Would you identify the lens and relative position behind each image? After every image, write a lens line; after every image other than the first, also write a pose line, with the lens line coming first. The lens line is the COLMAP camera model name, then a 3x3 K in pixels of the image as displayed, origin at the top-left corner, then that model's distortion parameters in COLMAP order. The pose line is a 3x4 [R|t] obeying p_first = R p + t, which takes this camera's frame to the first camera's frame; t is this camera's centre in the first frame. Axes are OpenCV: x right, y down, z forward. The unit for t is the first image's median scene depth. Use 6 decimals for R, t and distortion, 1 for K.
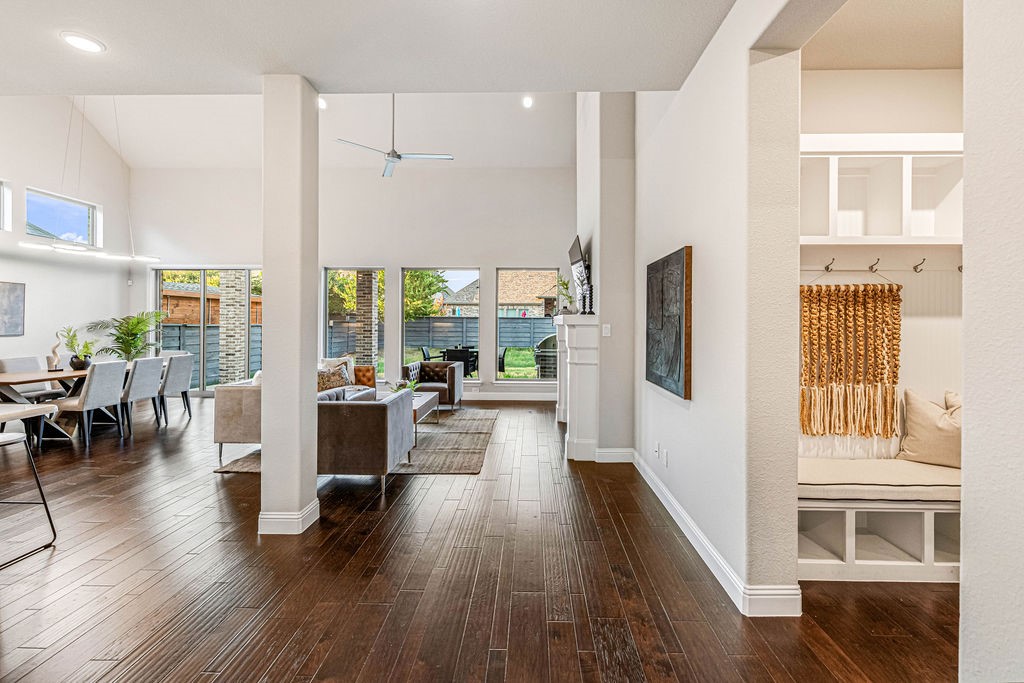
lens RADIAL K [[448.7, 0, 523.0], [0, 448.7, 322.8], [0, 0, 1]] dist [0.006378, -0.000539]
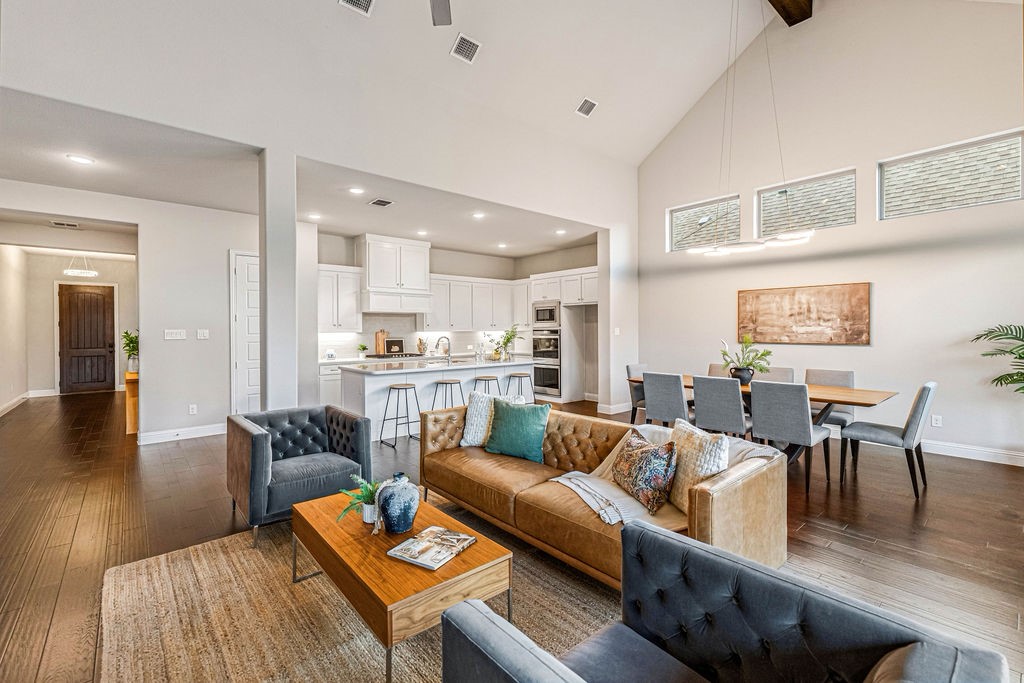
lens RADIAL K [[448.7, 0, 512.5], [0, 448.7, 333.0], [0, 0, 1]] dist [0.006378, -0.000539]
pose [[-0.744420, 0.001381, -0.667711, -0.070445], [-0.000326, 0.999997, 0.002432, 0.004213], [0.667712, 0.002028, -0.744417, 1.224482]]
